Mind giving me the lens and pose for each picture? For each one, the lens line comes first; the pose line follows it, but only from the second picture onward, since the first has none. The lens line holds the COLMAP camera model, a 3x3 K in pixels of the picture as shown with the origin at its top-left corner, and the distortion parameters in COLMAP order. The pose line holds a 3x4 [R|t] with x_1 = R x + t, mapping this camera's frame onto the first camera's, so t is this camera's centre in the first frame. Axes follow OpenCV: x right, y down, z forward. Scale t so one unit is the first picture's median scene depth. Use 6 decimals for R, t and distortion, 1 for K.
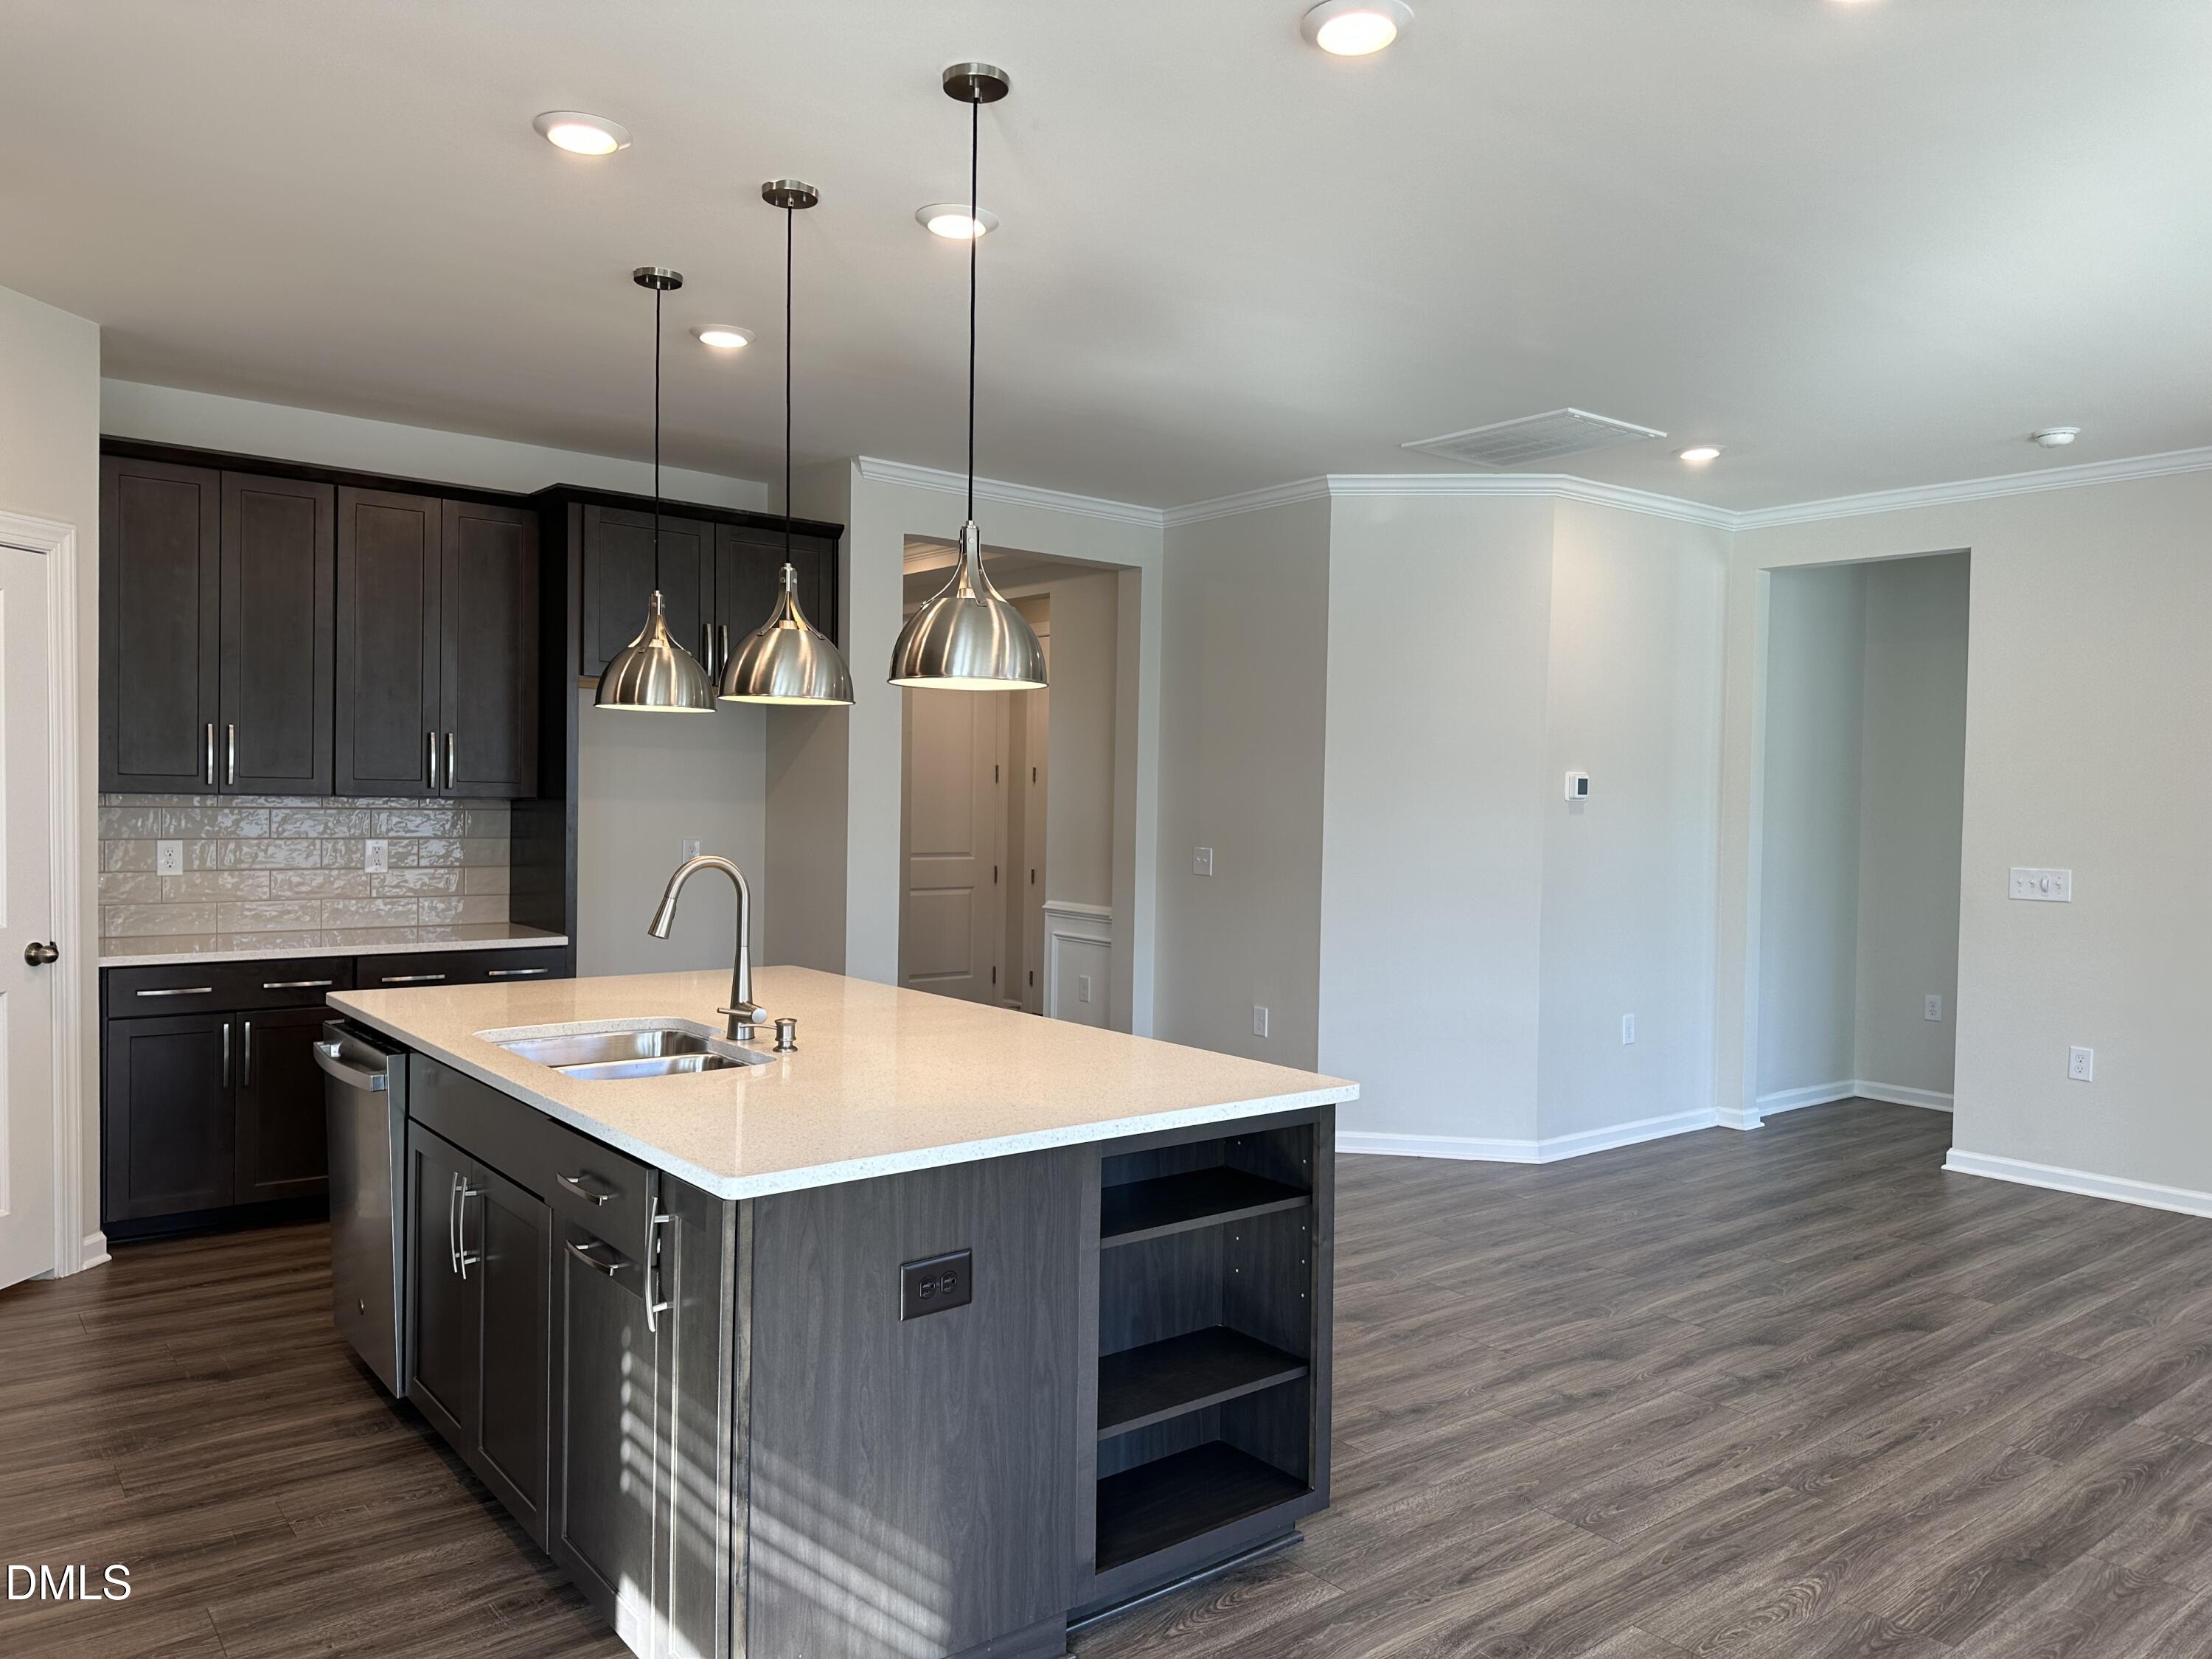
lens RADIAL K [[1562.7, 0, 1106.0], [0, 1562.7, 829.5], [0, 0, 1]] dist [0.004849, -0.009303]
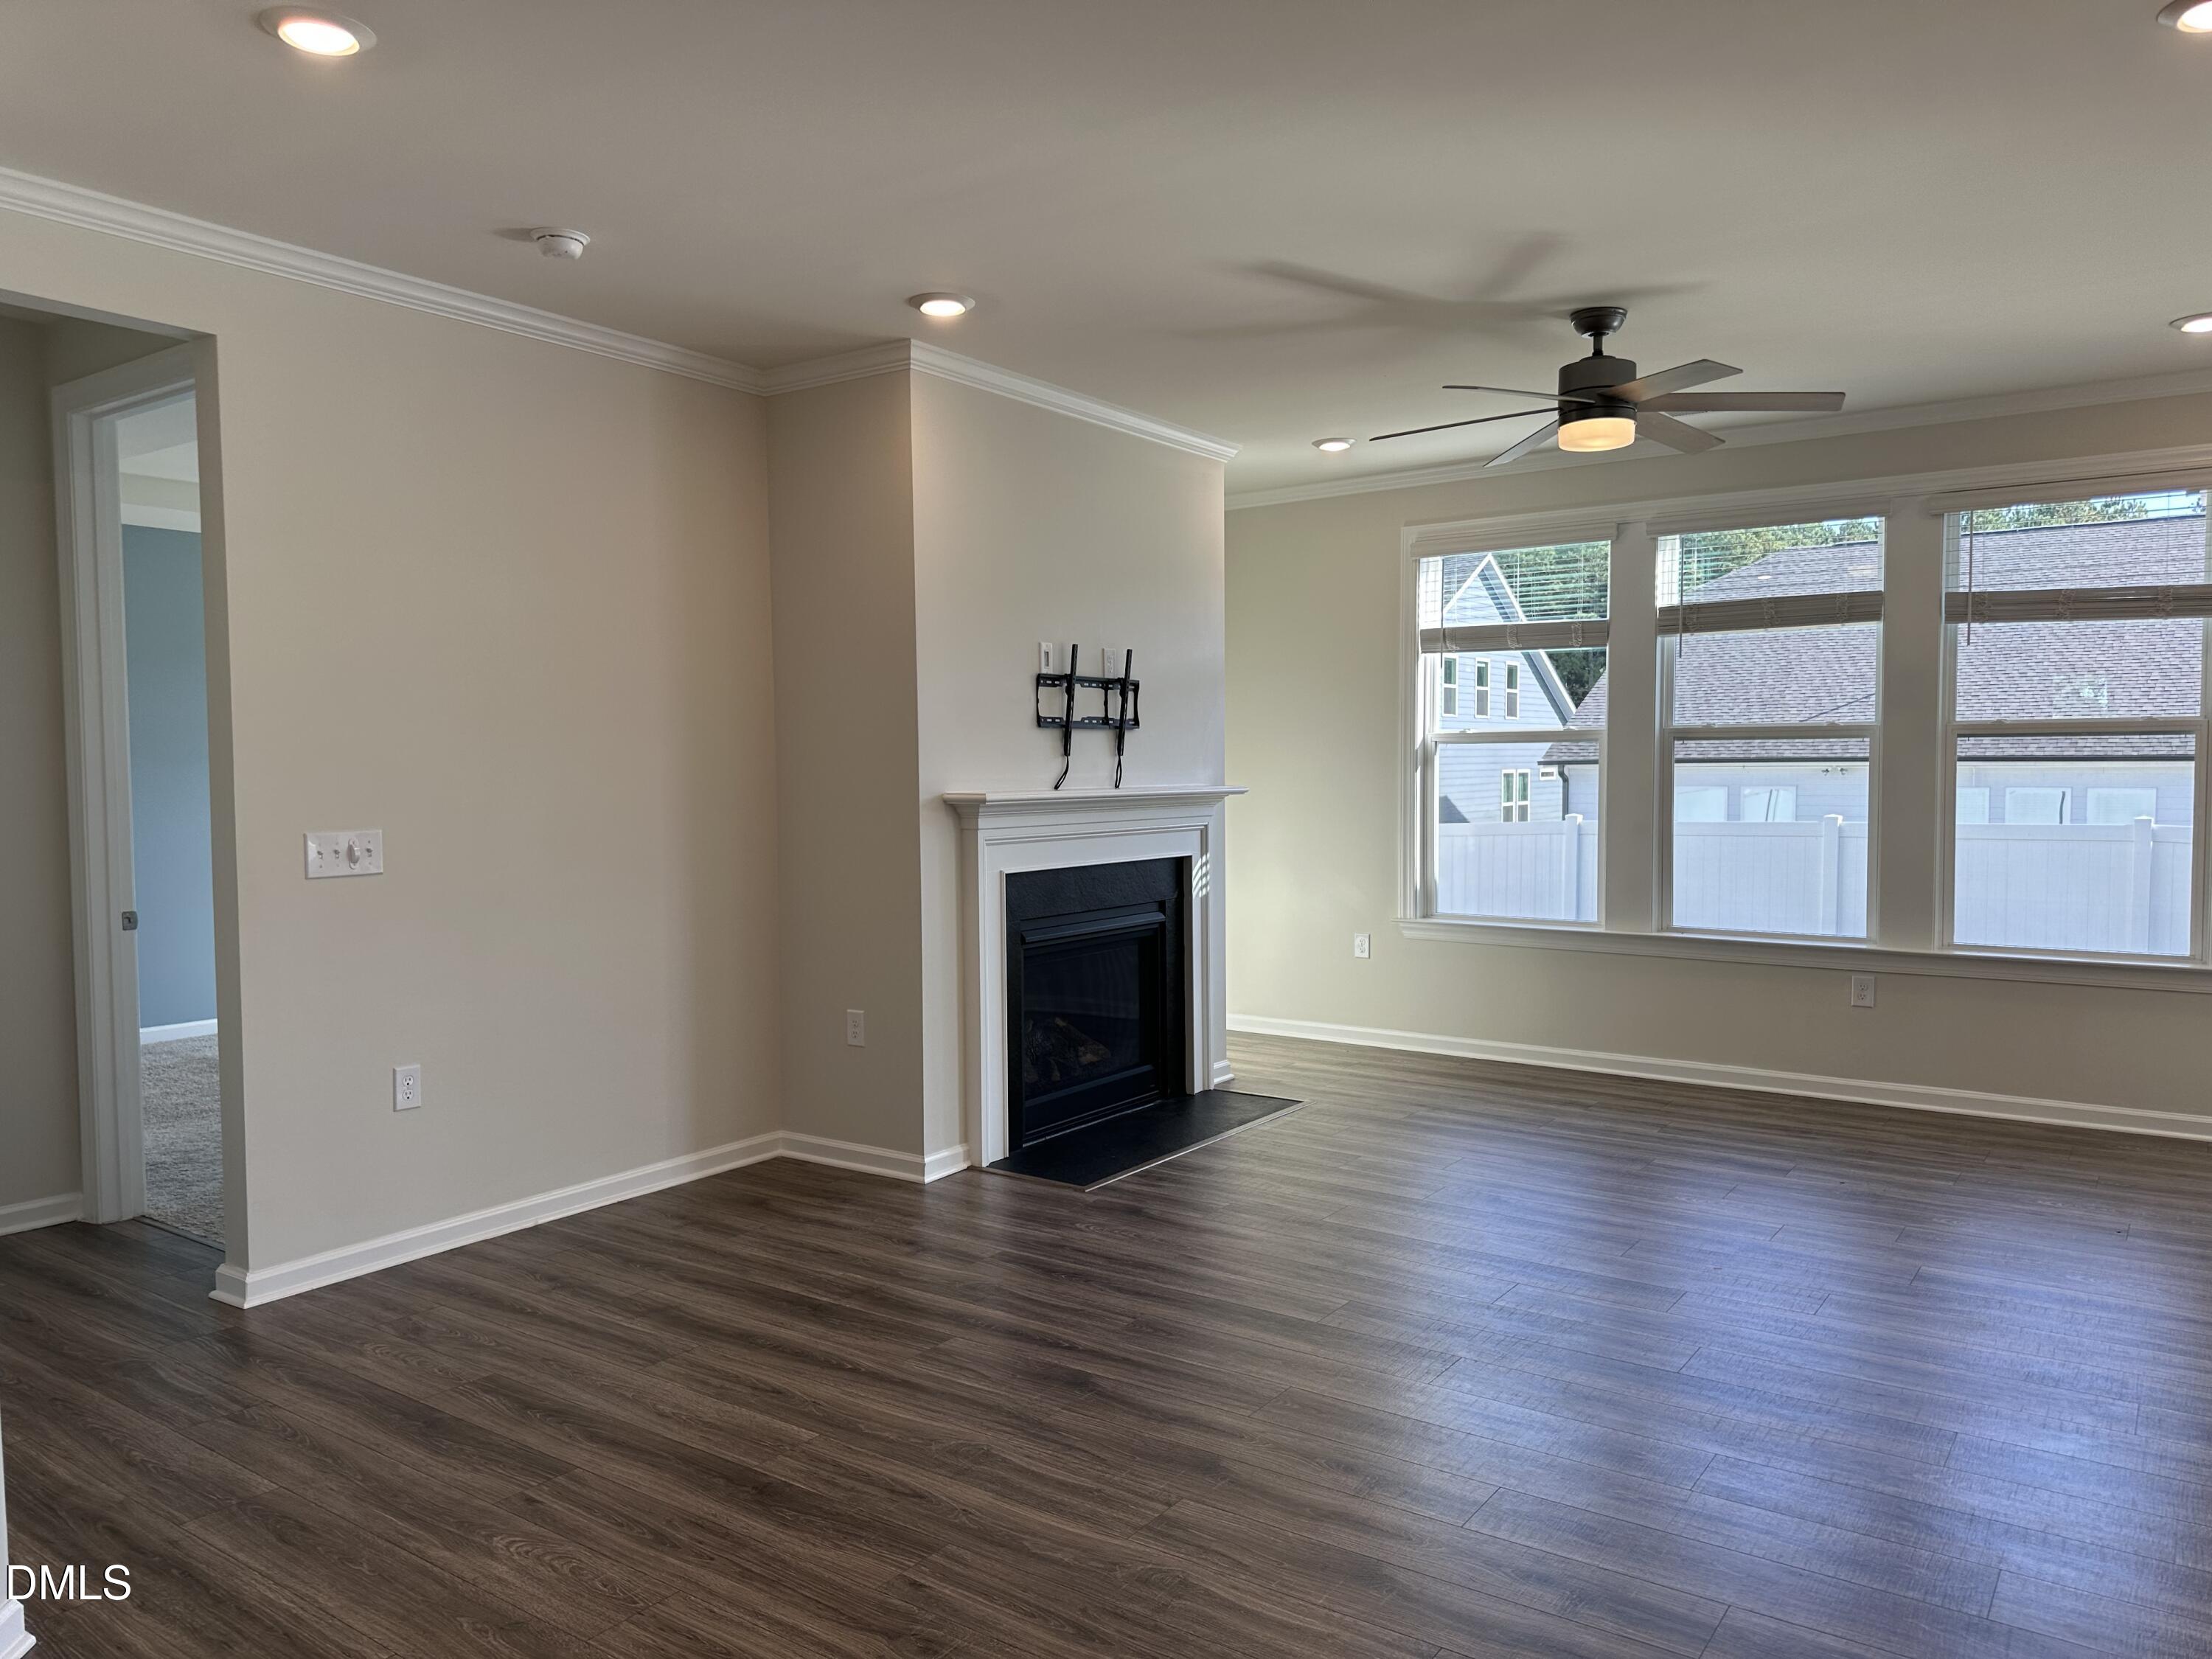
lens RADIAL K [[1546.6, 0, 1118.7], [0, 1546.6, 836.6], [0, 0, 1]] dist [0.109082, -0.121981]
pose [[-0.282931, -0.059380, 0.957300, -0.236356], [0.022481, 0.997397, 0.068512, -0.016361], [-0.958877, 0.040905, -0.280860, 1.150733]]
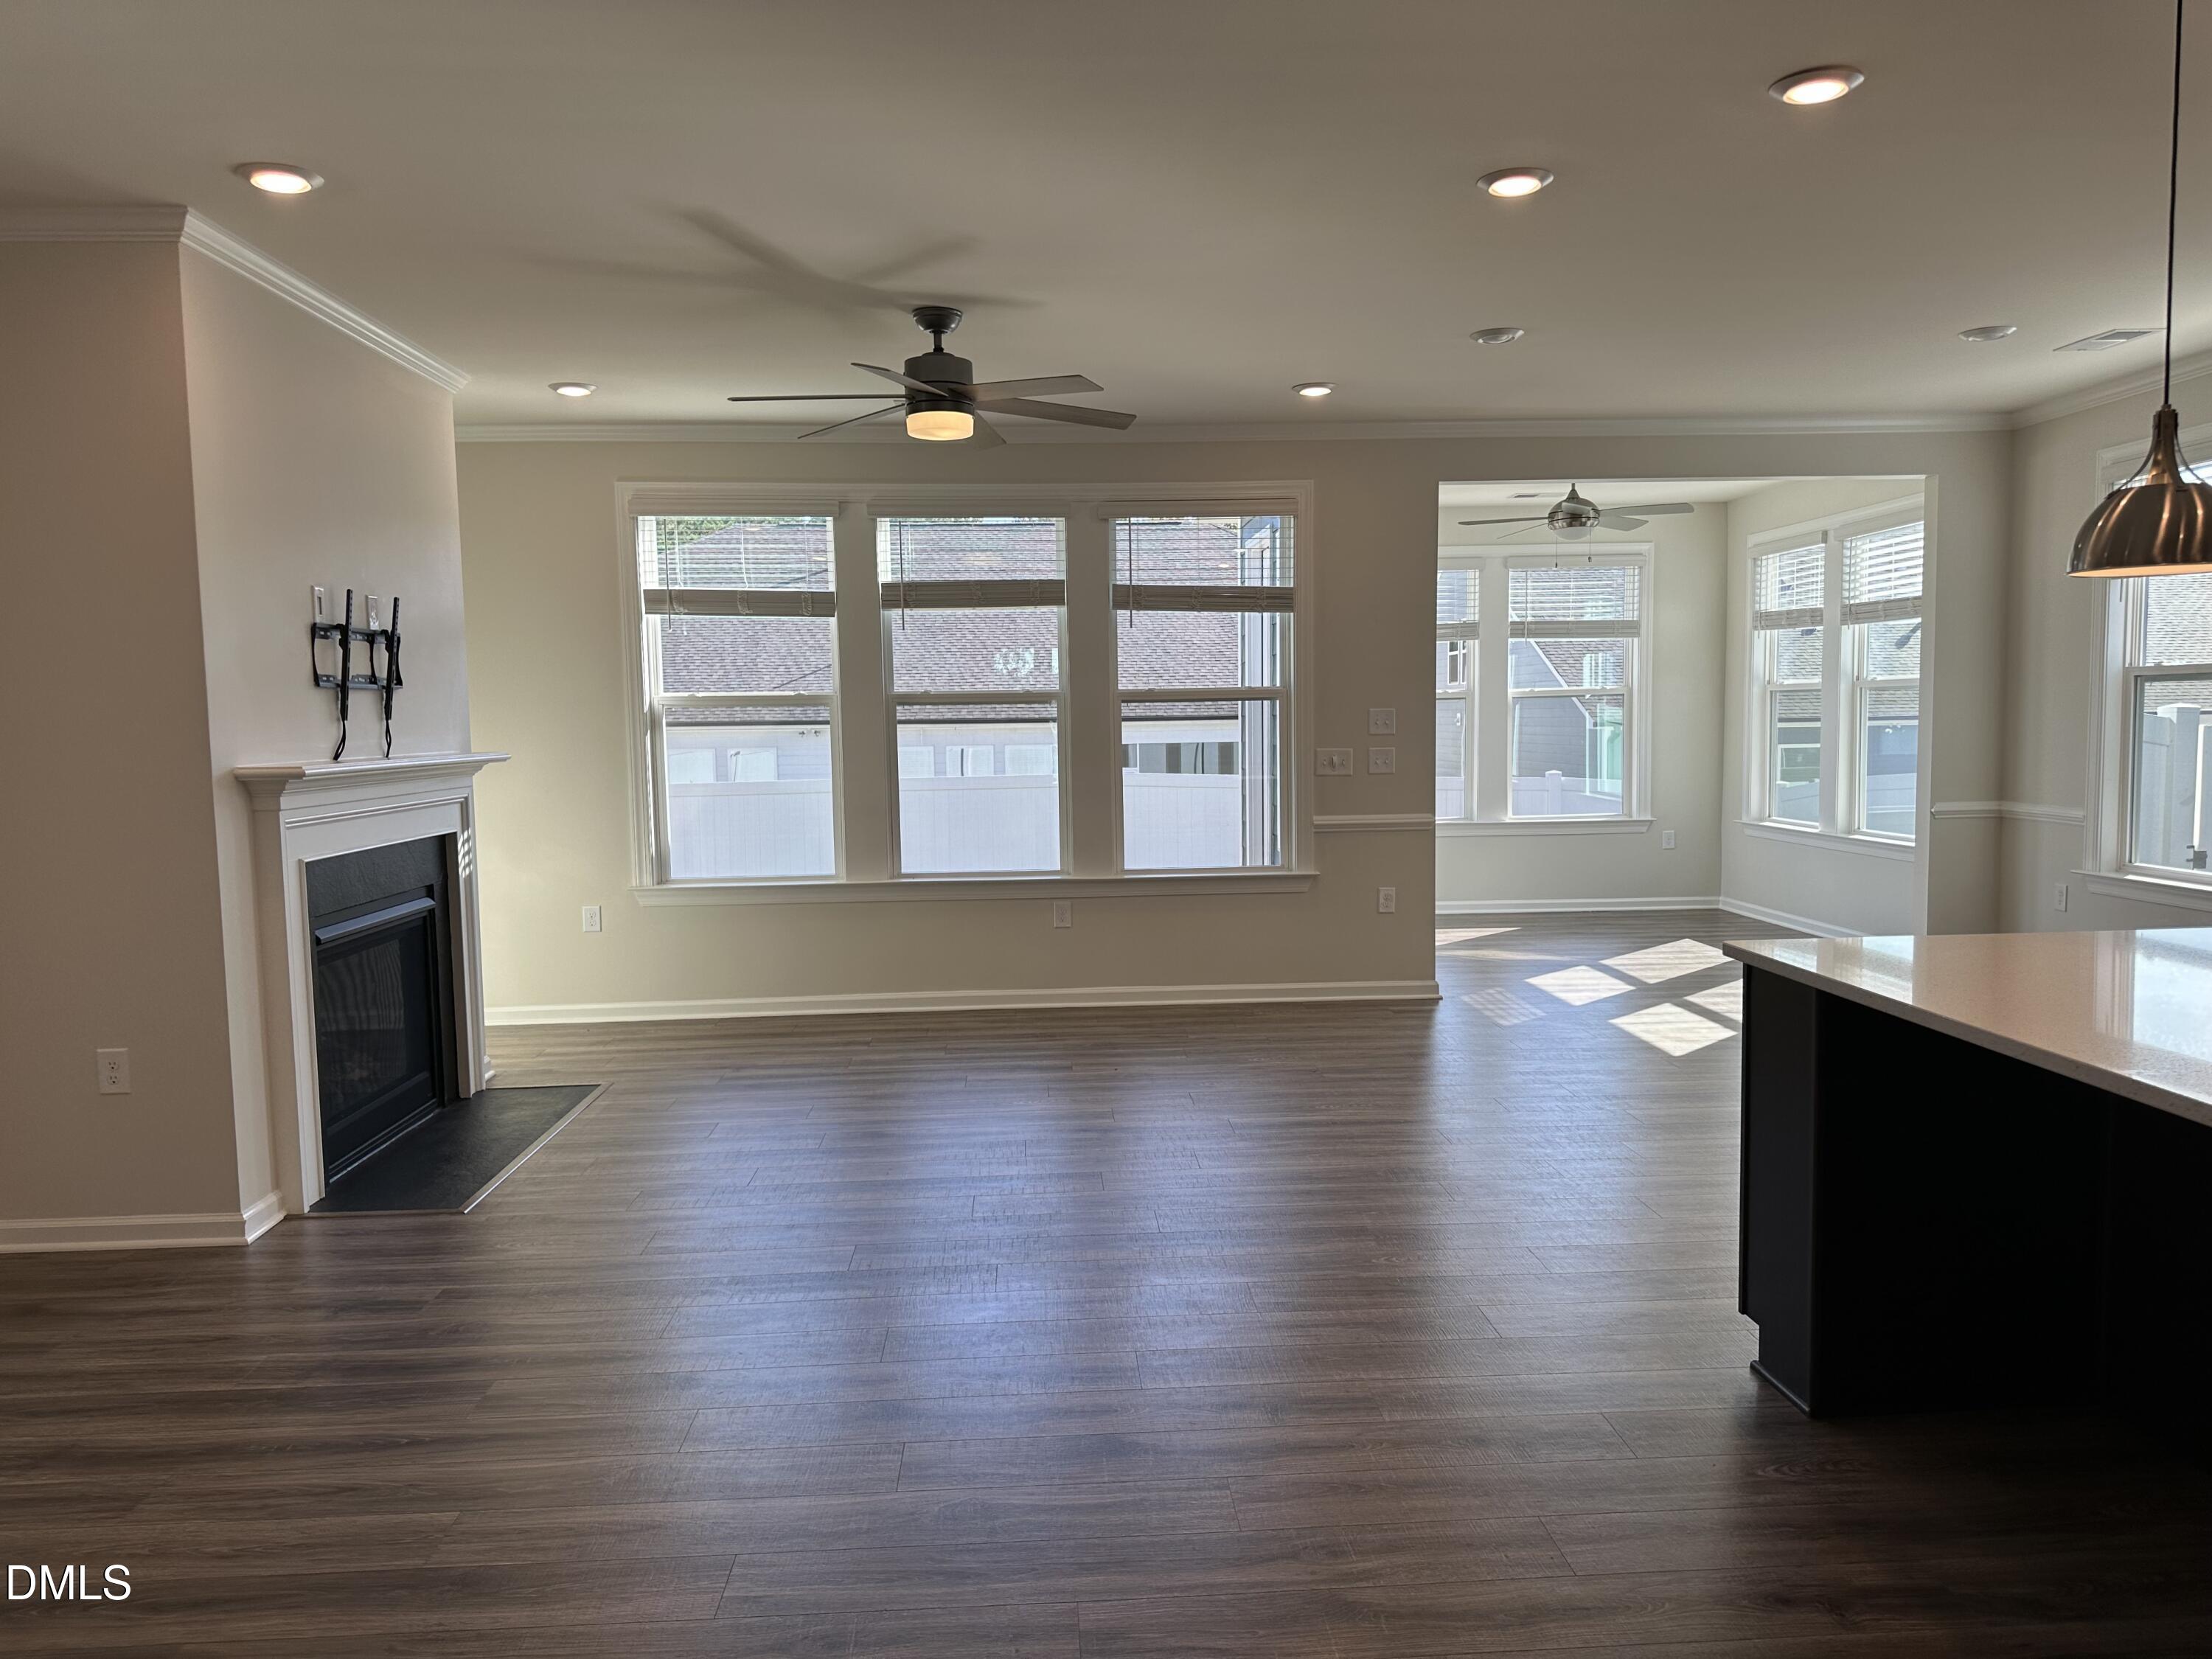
lens RADIAL K [[1546.6, 0, 1118.7], [0, 1546.6, 836.6], [0, 0, 1]] dist [0.109082, -0.121981]
pose [[-0.818388, -0.046873, 0.572752, -0.081299], [0.015987, 0.994425, 0.104226, -0.022196], [-0.574444, 0.094453, -0.813076, 1.425638]]
